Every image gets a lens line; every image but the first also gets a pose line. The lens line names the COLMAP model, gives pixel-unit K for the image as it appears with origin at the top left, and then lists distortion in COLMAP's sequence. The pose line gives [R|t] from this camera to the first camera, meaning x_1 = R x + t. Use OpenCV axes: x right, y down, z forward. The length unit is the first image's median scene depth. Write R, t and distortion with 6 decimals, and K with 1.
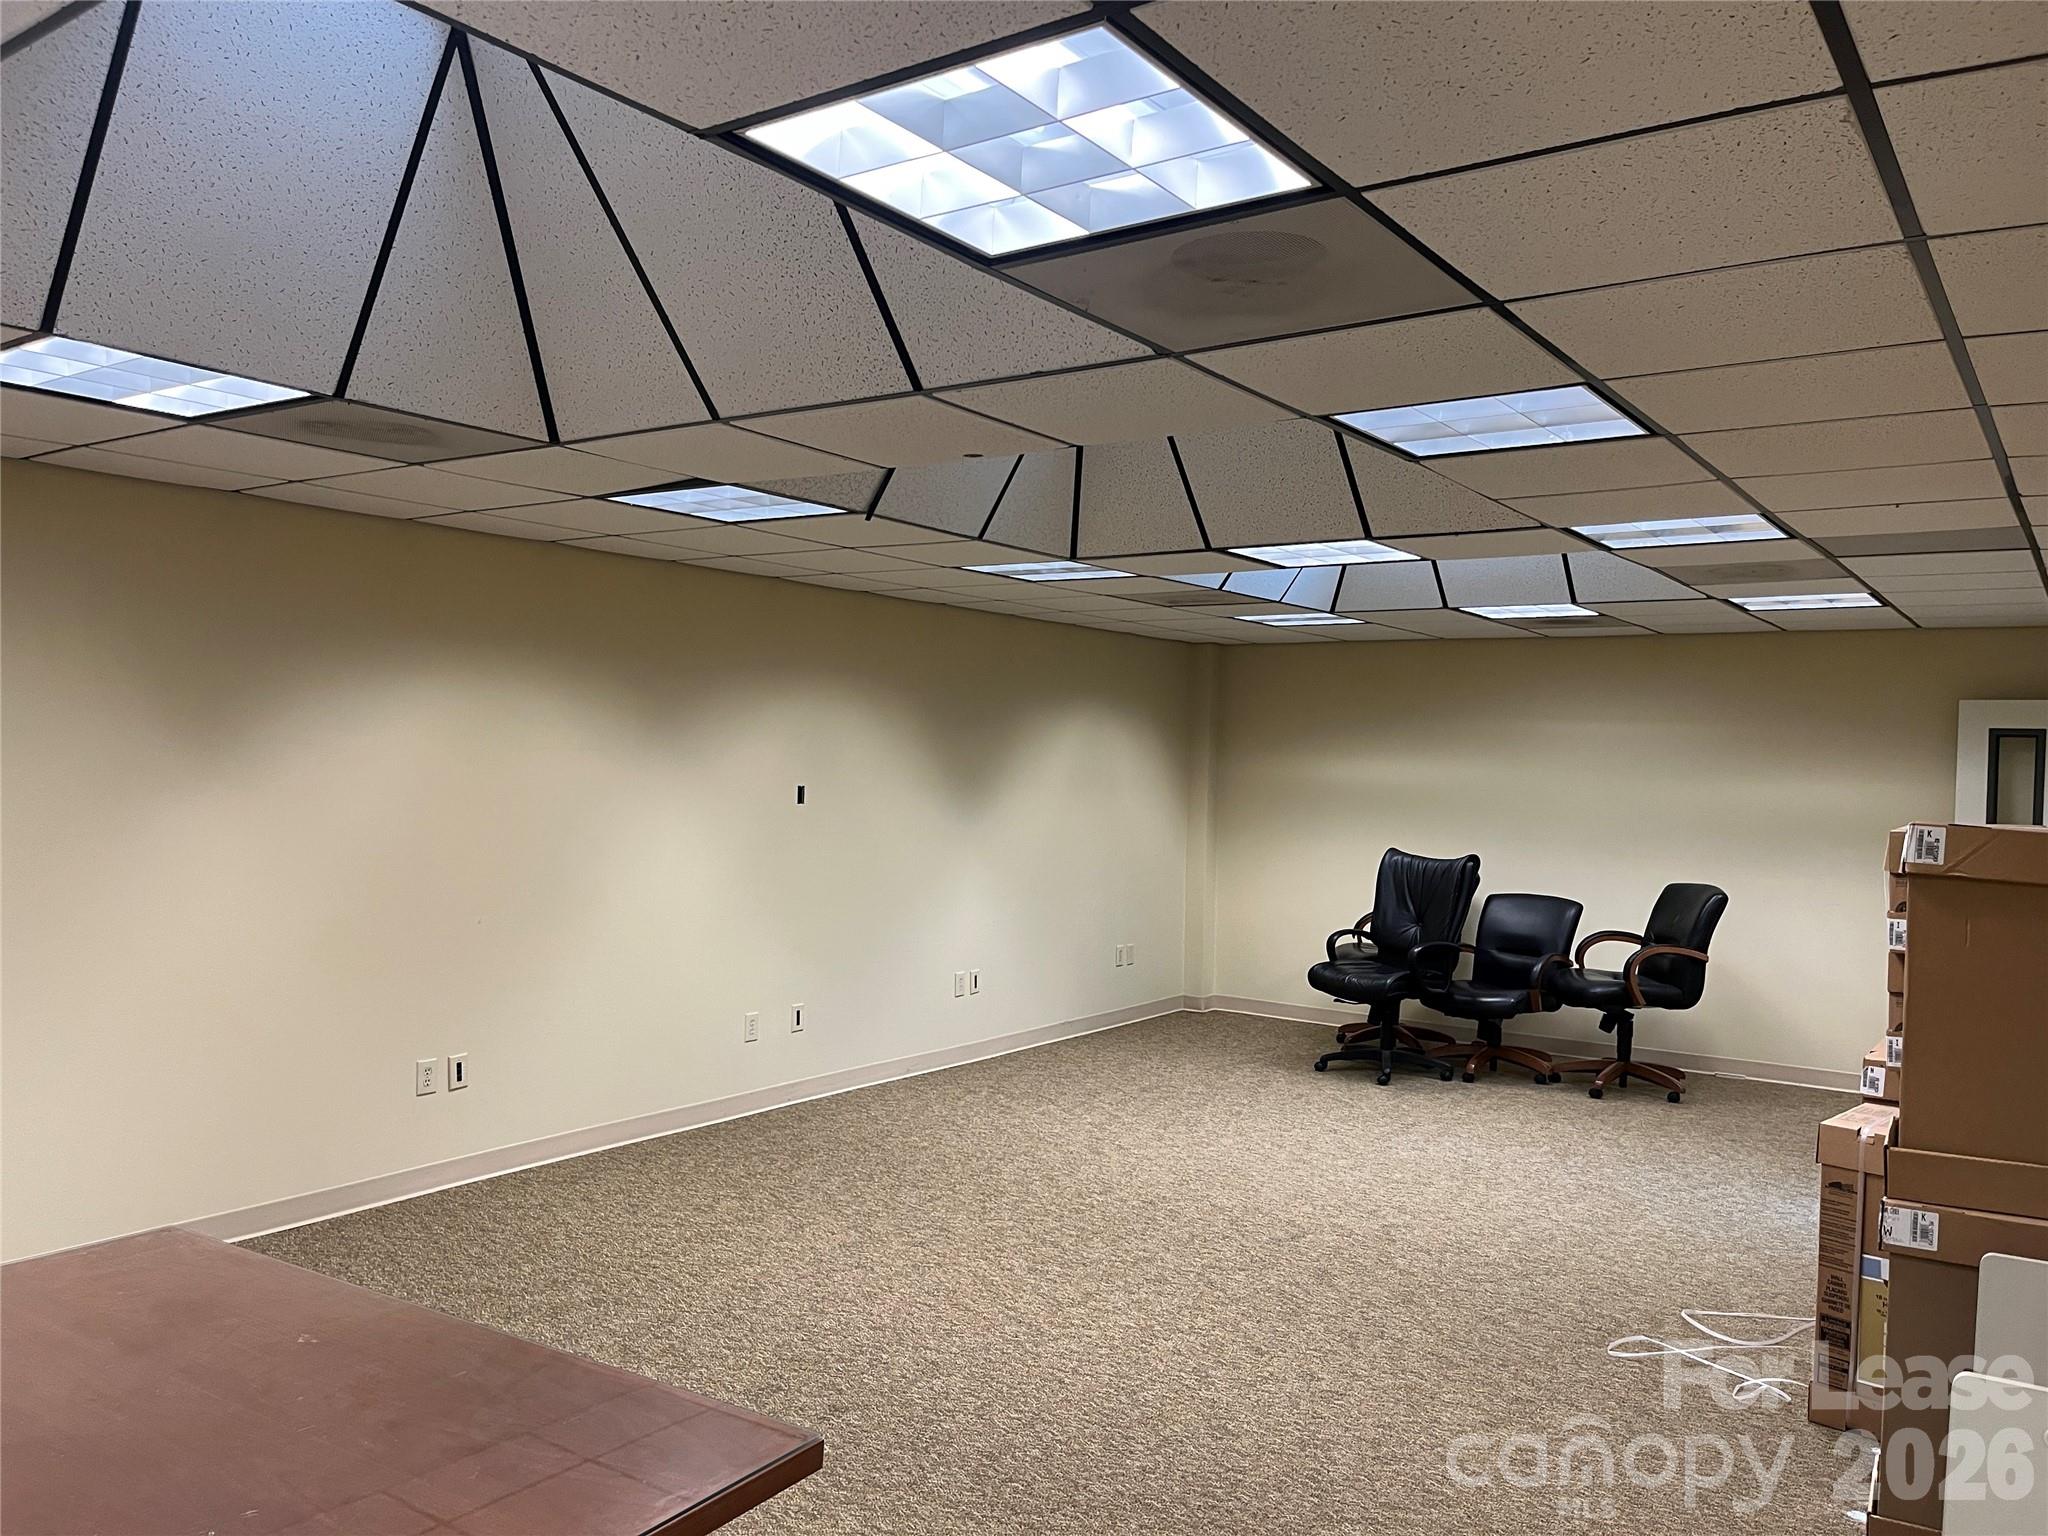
lens RADIAL K [[1539.0, 0, 1040.4], [0, 1539.0, 782.2], [0, 0, 1]] dist [0.075445, -0.087350]
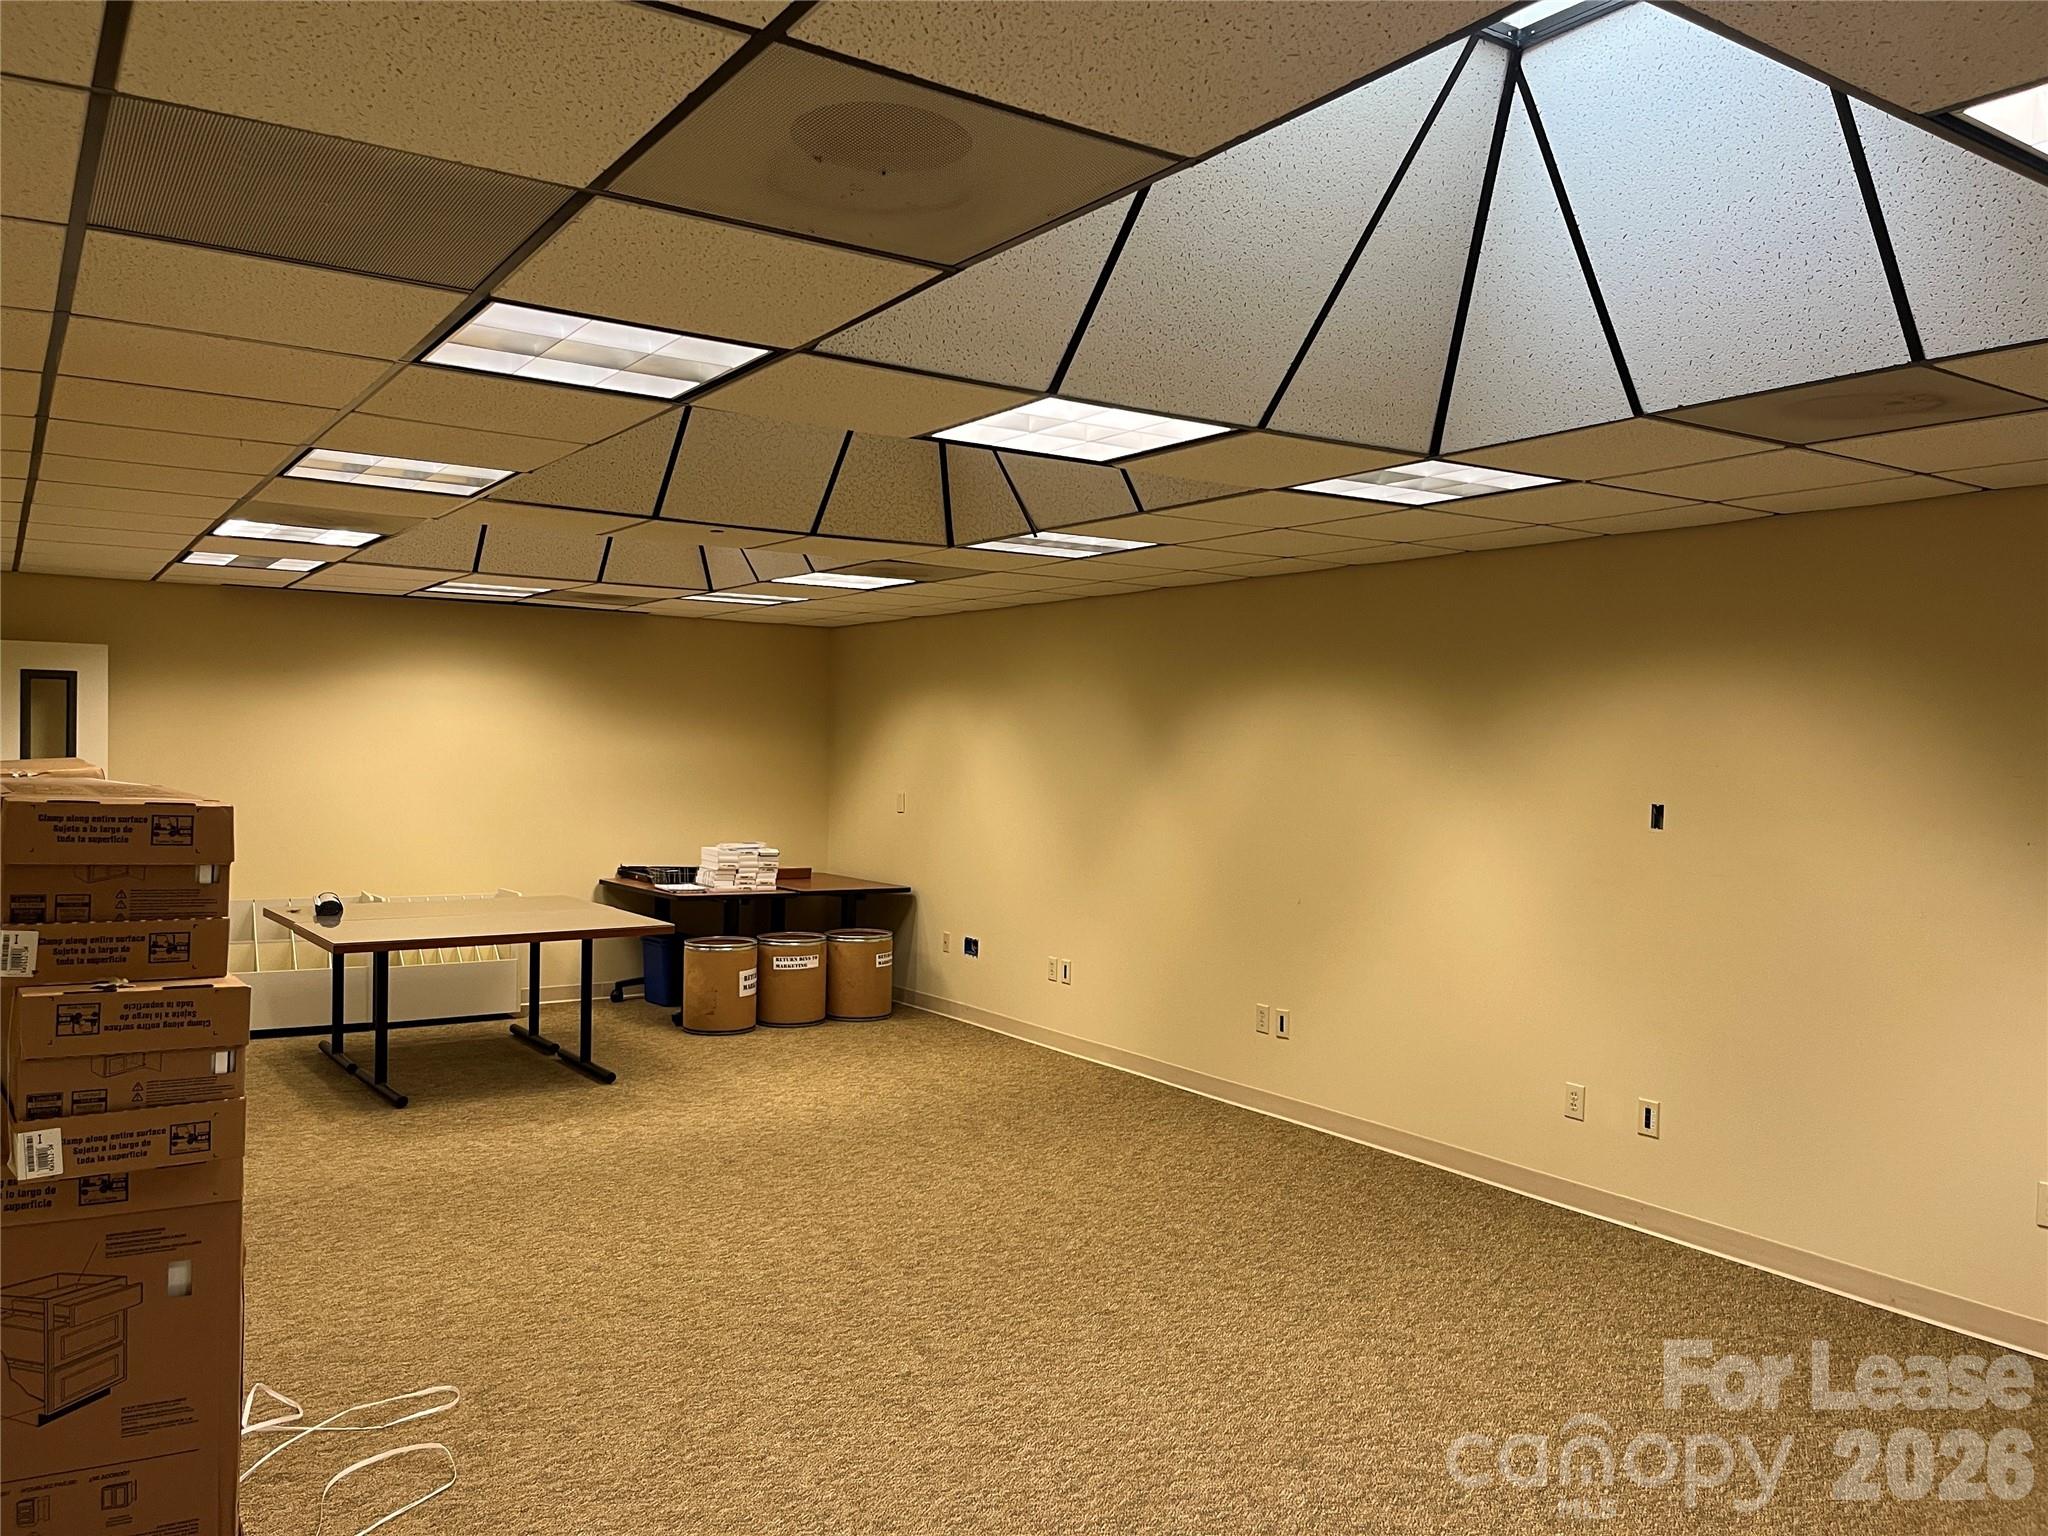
lens RADIAL K [[1544.9, 0, 973.6], [0, 1544.9, 772.3], [0, 0, 1]] dist [0.170758, -0.458157]
pose [[-0.388417, -0.019567, -0.921276, 0.839141], [-0.048499, 0.998823, -0.000767, 0.004402], [0.920206, 0.044383, -0.388909, 1.250201]]
